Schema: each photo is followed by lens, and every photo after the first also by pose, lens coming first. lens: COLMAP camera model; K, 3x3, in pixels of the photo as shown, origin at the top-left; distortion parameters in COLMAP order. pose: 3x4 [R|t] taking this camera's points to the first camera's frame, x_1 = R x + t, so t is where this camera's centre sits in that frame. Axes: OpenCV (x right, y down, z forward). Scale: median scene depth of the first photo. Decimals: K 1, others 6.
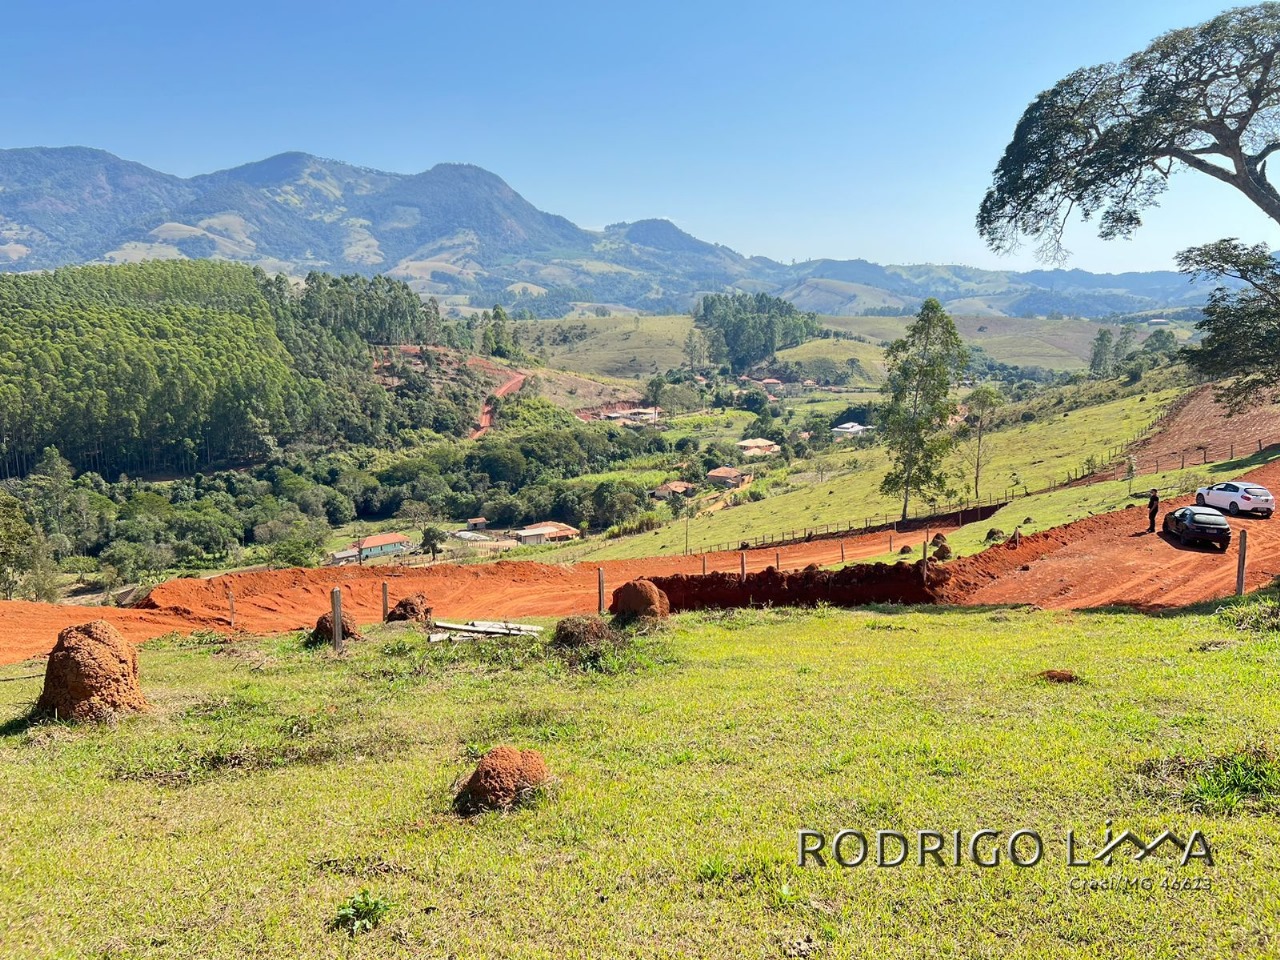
lens RADIAL K [[962.3, 0, 632.5], [0, 962.3, 488.1], [0, 0, 1]] dist [0.058899, -0.072922]
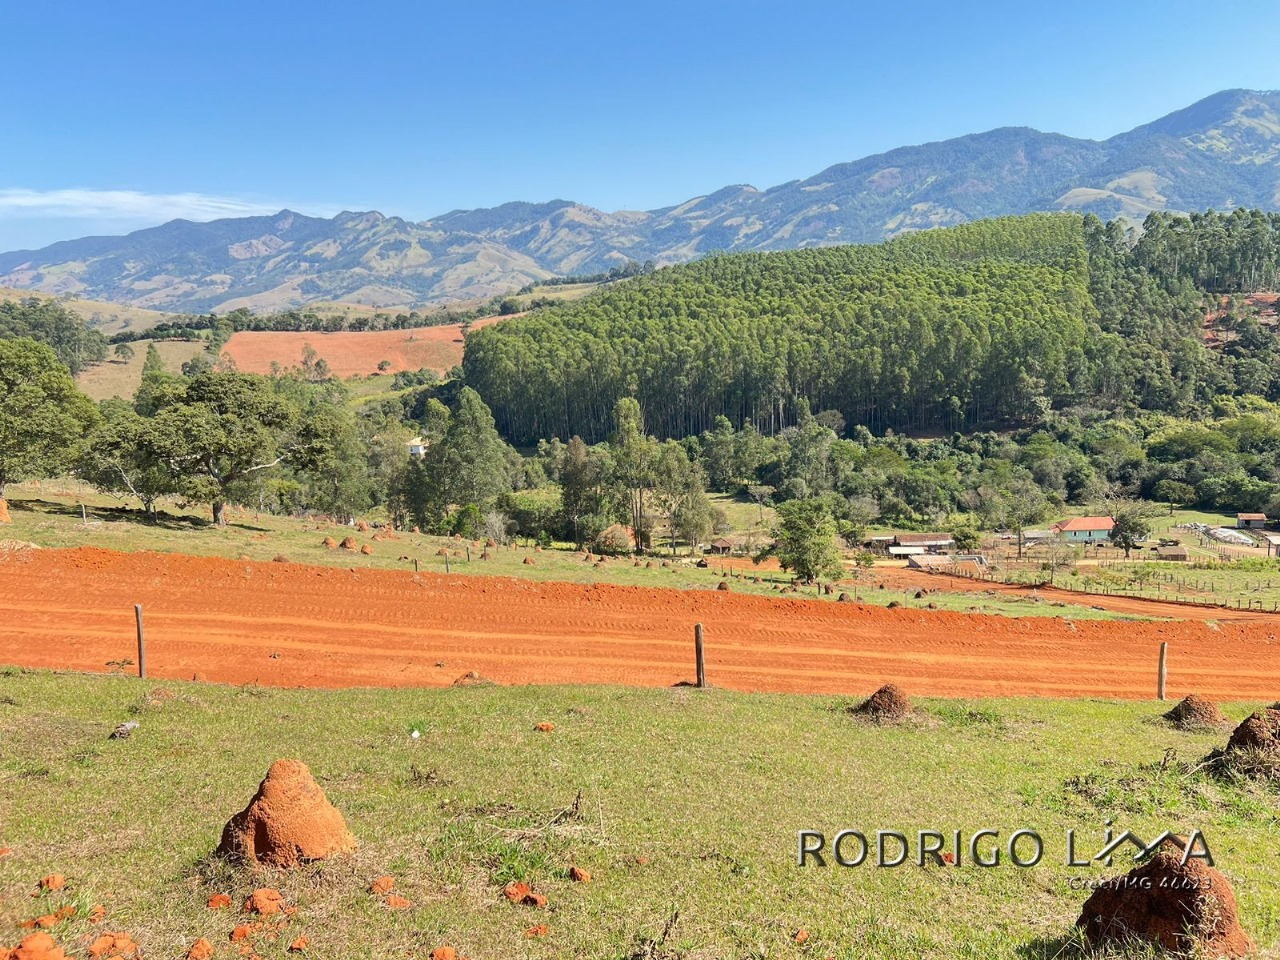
lens RADIAL K [[962.3, 0, 634.6], [0, 962.3, 481.2], [0, 0, 1]] dist [0.058899, -0.072922]
pose [[0.652095, 0.098388, -0.751726, 0.059788], [-0.079252, 0.994957, 0.061474, -0.000993], [0.753983, 0.019489, 0.656604, 0.106090]]
